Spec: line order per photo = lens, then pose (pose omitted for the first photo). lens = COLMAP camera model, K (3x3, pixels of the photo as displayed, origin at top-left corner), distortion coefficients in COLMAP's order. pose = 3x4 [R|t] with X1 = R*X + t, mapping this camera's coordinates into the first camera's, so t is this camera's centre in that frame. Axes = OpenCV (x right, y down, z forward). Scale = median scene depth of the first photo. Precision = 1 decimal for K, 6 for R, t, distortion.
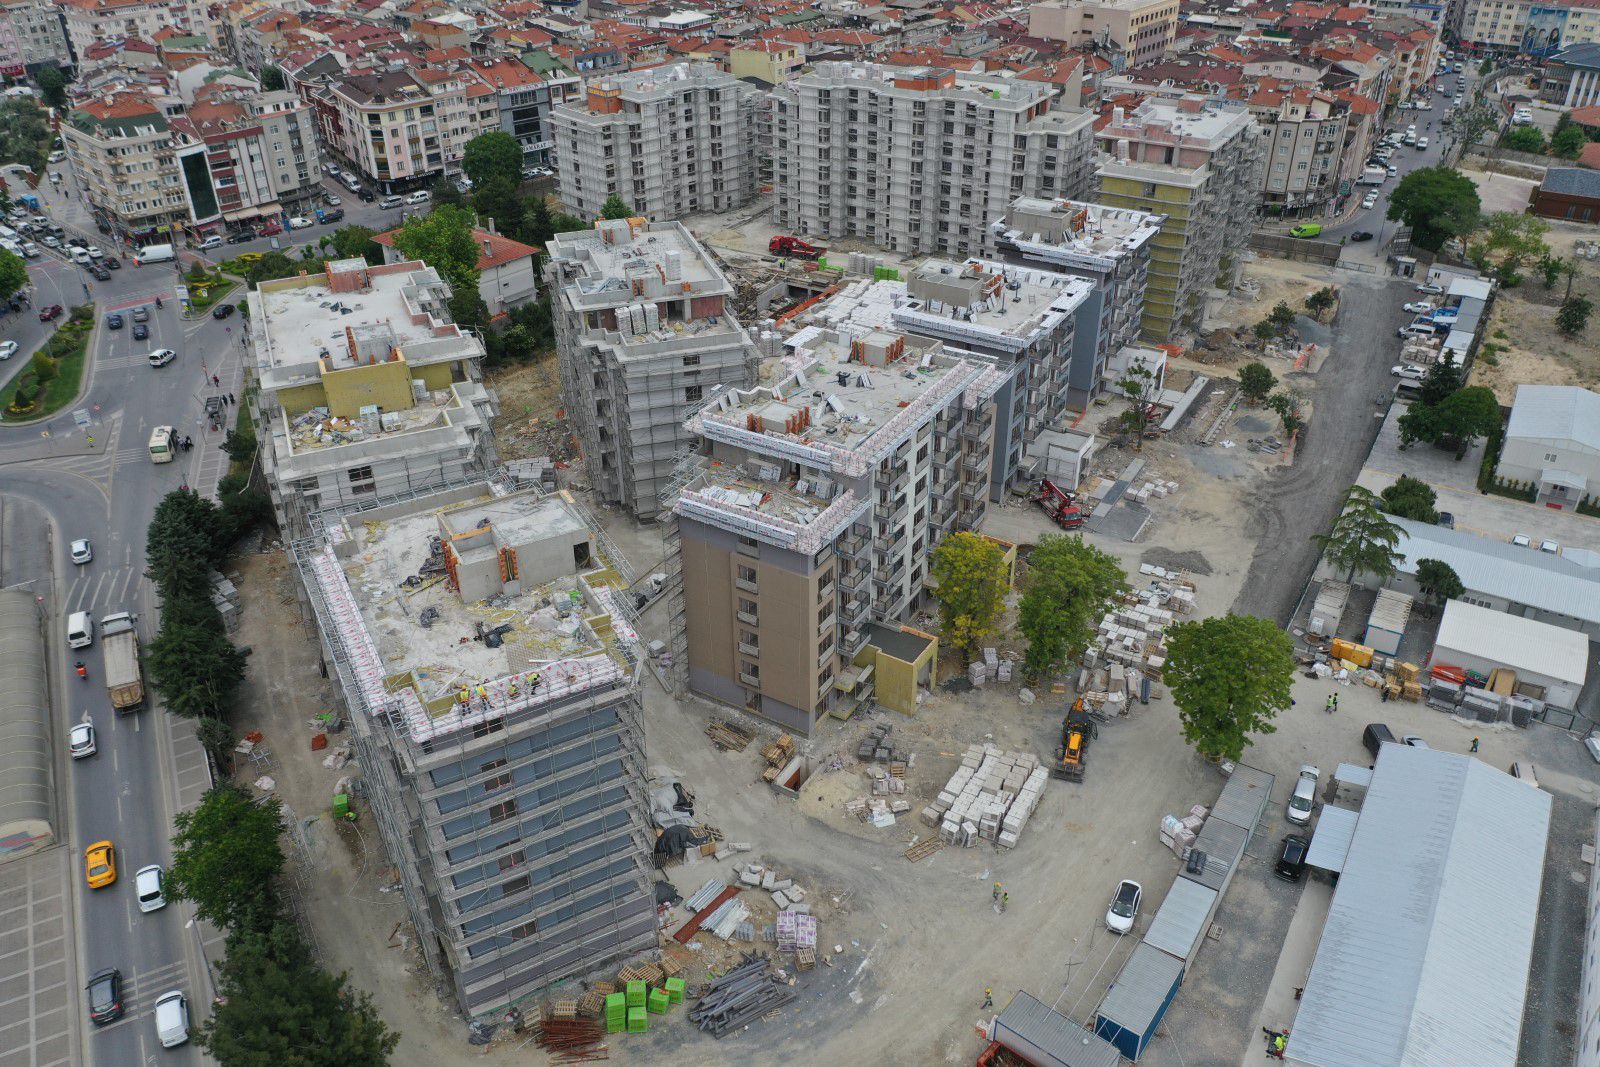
lens RADIAL K [[1260.5, 0, 800.0], [0, 1260.5, 533.5], [0, 0, 1]] dist [-0.007289, 0.001487]
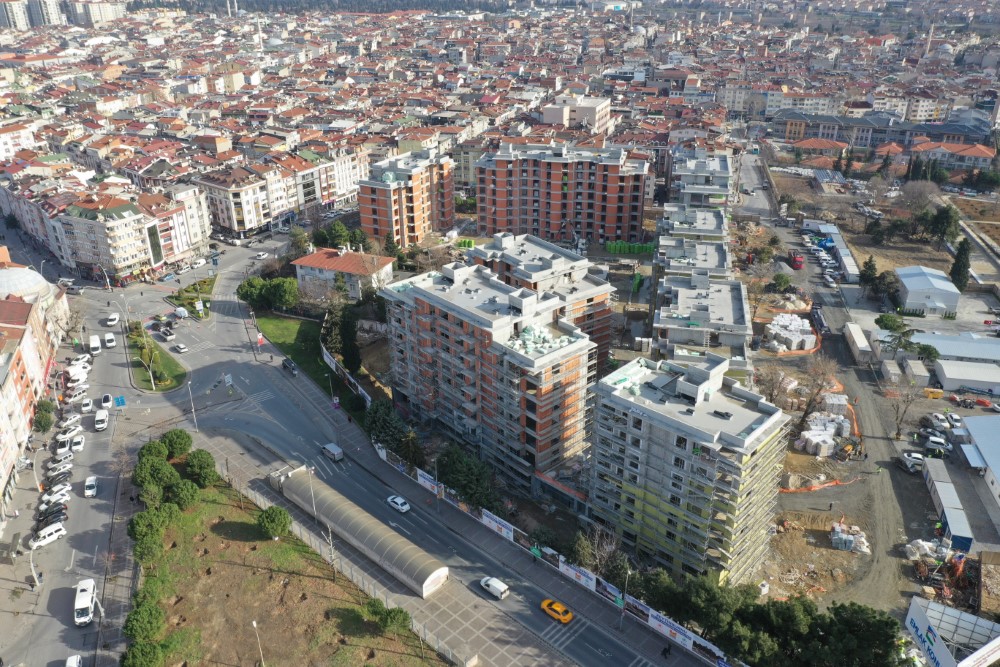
lens RADIAL K [[791.4, 0, 500.0], [0, 791.4, 333.5], [0, 0, 1]] dist [-0.005088, -0.000119]
pose [[0.949809, -0.134599, 0.282395, -0.338545], [0.163578, 0.983152, -0.081573, -0.003055], [-0.266657, 0.123673, 0.955824, -0.089611]]
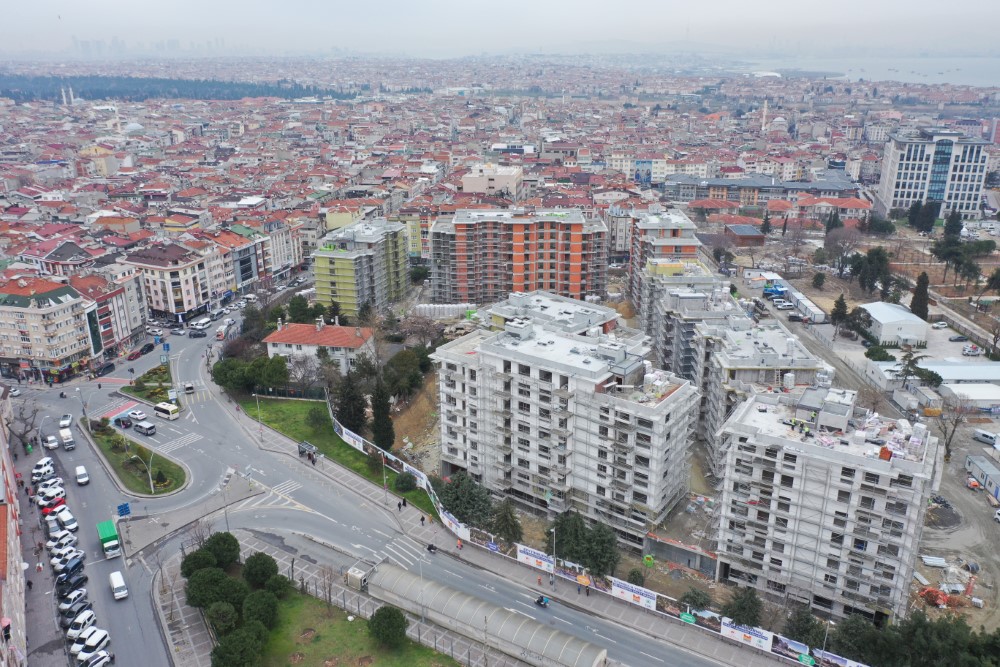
lens RADIAL K [[791.4, 0, 500.0], [0, 791.4, 333.5], [0, 0, 1]] dist [-0.005088, -0.000119]
pose [[0.865619, -0.168524, 0.471490, -0.477113], [0.261782, 0.955028, -0.139257, -0.025638], [-0.426818, 0.243971, 0.870807, 0.014853]]
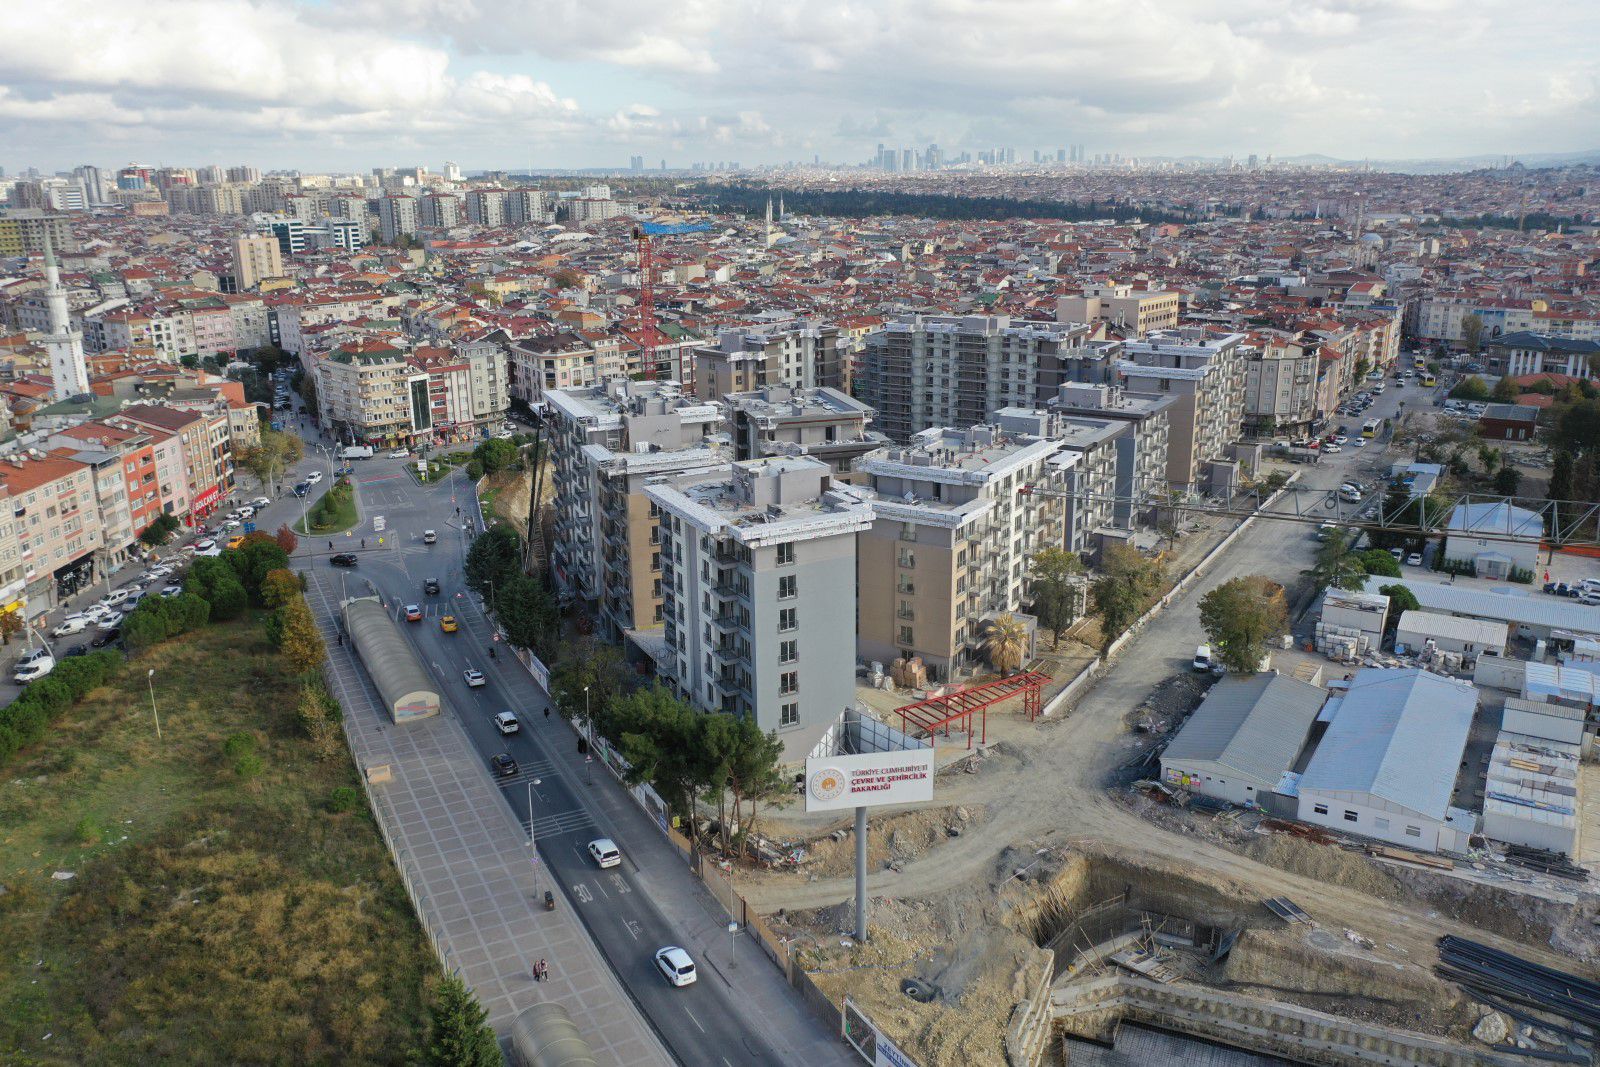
lens RADIAL K [[1266.2, 0, 800.0], [0, 1266.2, 533.5], [0, 0, 1]] dist [-0.005088, -0.000119]
pose [[0.999827, -0.000172, -0.018577, -0.063064], [-0.004785, 0.963832, -0.266467, 0.182582], [0.017951, 0.266509, 0.963665, -0.192064]]
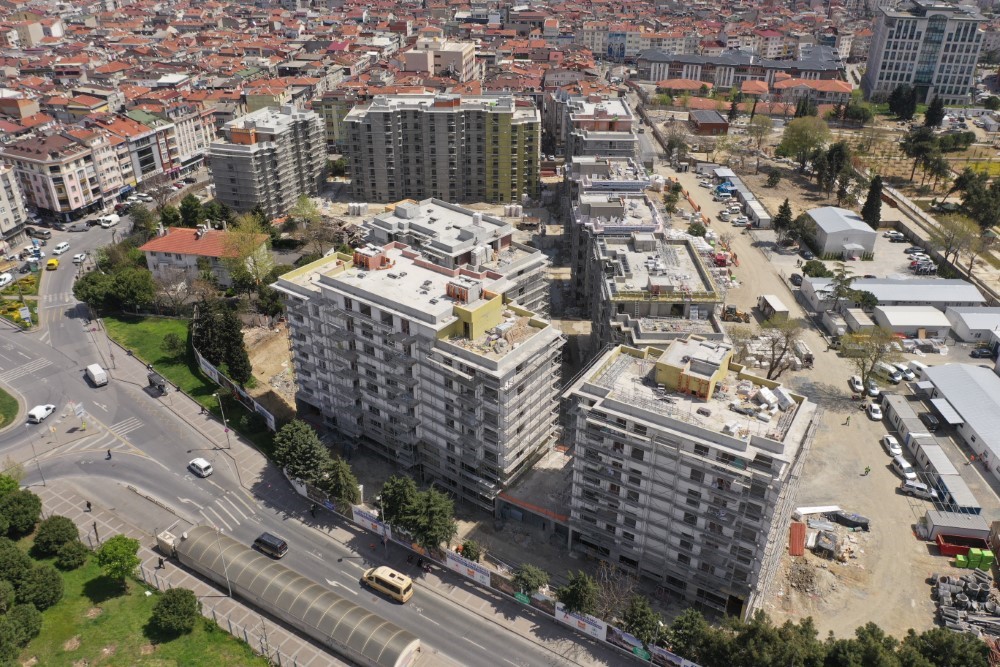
lens RADIAL K [[787.8, 0, 500.0], [0, 787.8, 333.5], [0, 0, 1]] dist [-0.007289, 0.001487]
pose [[0.865972, -0.233262, 0.442360, -0.351052], [0.253124, 0.967324, 0.014561, -0.045391], [-0.431302, 0.099363, 0.896719, 0.033395]]
